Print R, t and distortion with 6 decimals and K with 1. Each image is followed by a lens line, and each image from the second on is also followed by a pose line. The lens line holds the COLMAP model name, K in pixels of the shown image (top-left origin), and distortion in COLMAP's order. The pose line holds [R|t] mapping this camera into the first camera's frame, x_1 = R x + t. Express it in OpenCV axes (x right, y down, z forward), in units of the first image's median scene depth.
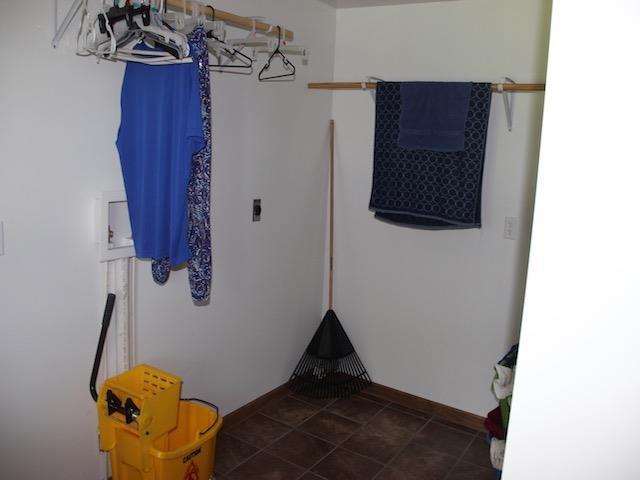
lens RADIAL K [[572.1, 0, 320.0], [0, 572.1, 240.0], [0, 0, 1]] dist [-0.015672, -0.014440]
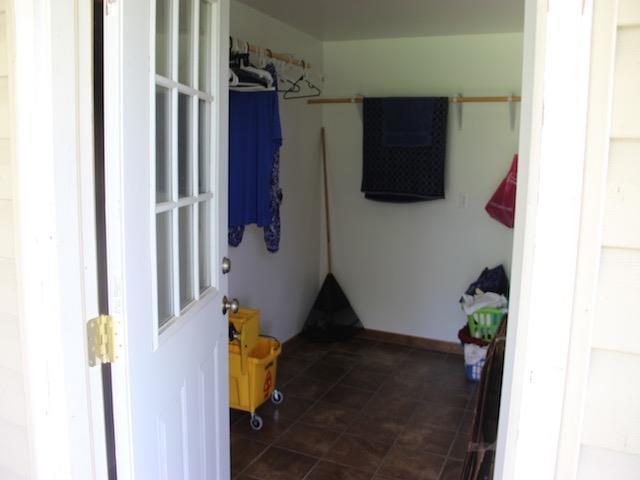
lens RADIAL K [[596.0, 0, 320.0], [0, 596.0, 240.0], [0, 0, 1]] dist [0.074367, -0.001439]
pose [[0.984704, -0.057979, 0.164307, -0.271048], [0.061814, 0.997919, -0.018322, 0.086132], [-0.162903, 0.028199, 0.986239, -0.403747]]
